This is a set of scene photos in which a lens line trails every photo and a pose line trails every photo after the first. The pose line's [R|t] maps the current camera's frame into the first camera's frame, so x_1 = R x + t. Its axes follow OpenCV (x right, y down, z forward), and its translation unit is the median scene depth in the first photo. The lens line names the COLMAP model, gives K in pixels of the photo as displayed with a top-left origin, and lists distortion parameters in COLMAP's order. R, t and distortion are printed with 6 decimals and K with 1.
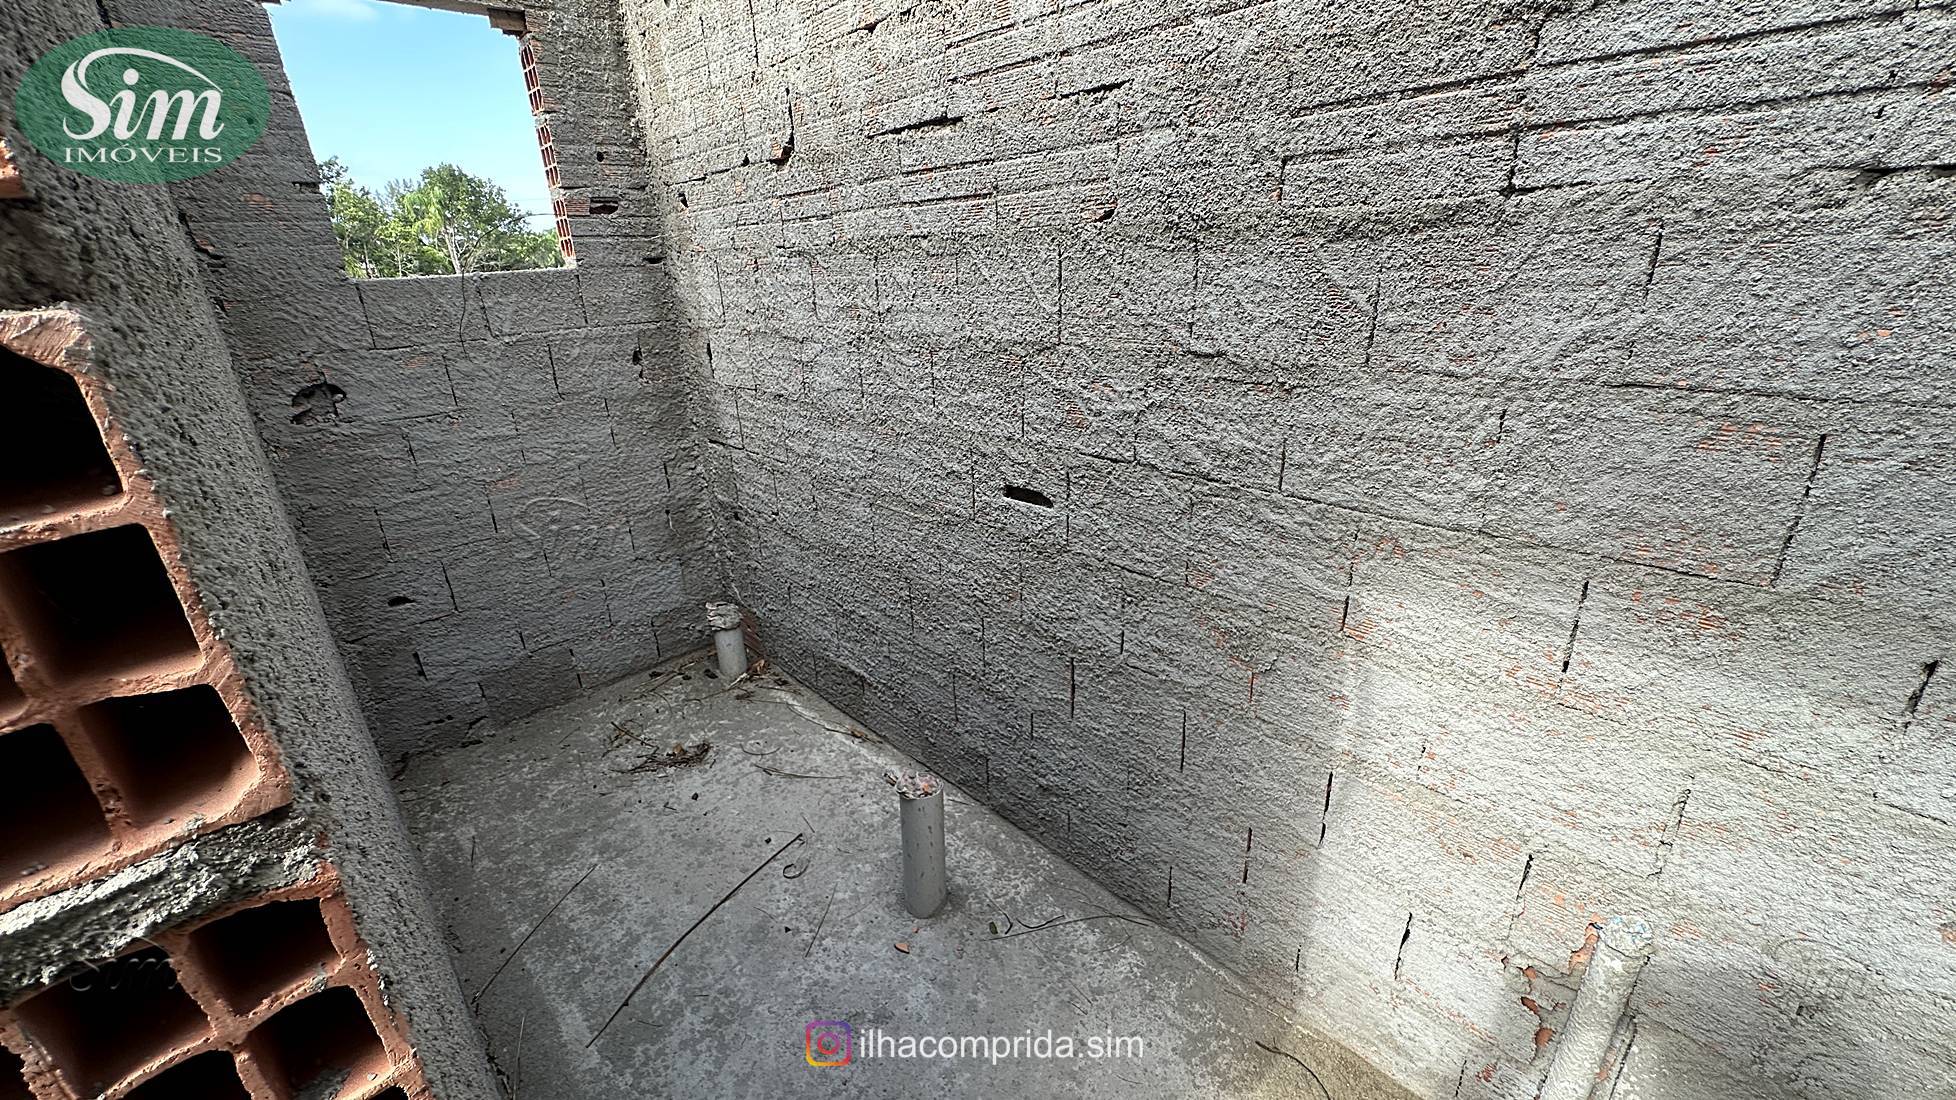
lens RADIAL K [[777.9, 0, 977.5], [0, 777.9, 548.6], [0, 0, 1]] dist [-0.003771, 0.000293]
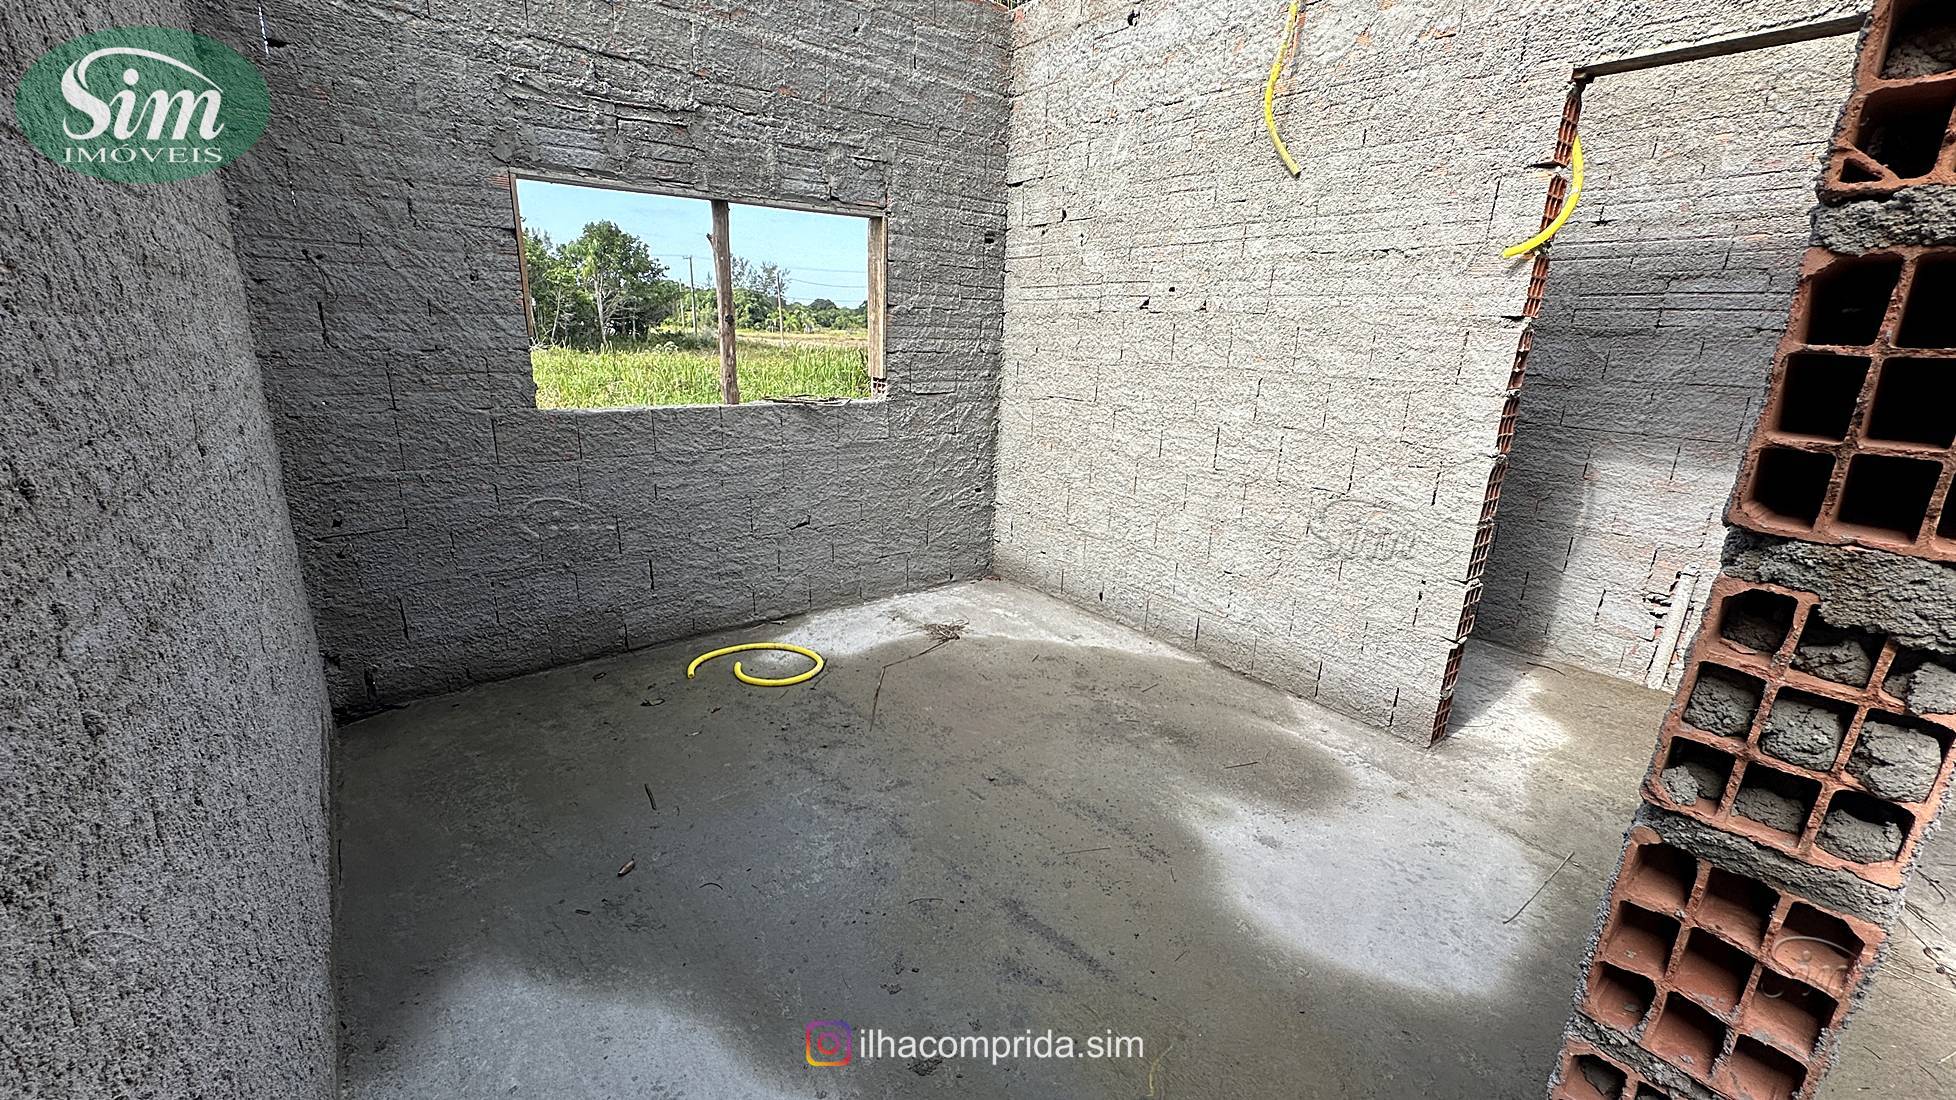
lens RADIAL K [[777.9, 0, 978.5], [0, 777.9, 548.9], [0, 0, 1]] dist [-0.003771, 0.000293]
pose [[0.994342, 0.092549, -0.052141, -1.716080], [-0.096922, 0.991326, -0.088757, 0.936274], [0.043475, 0.093309, 0.994688, -2.065779]]
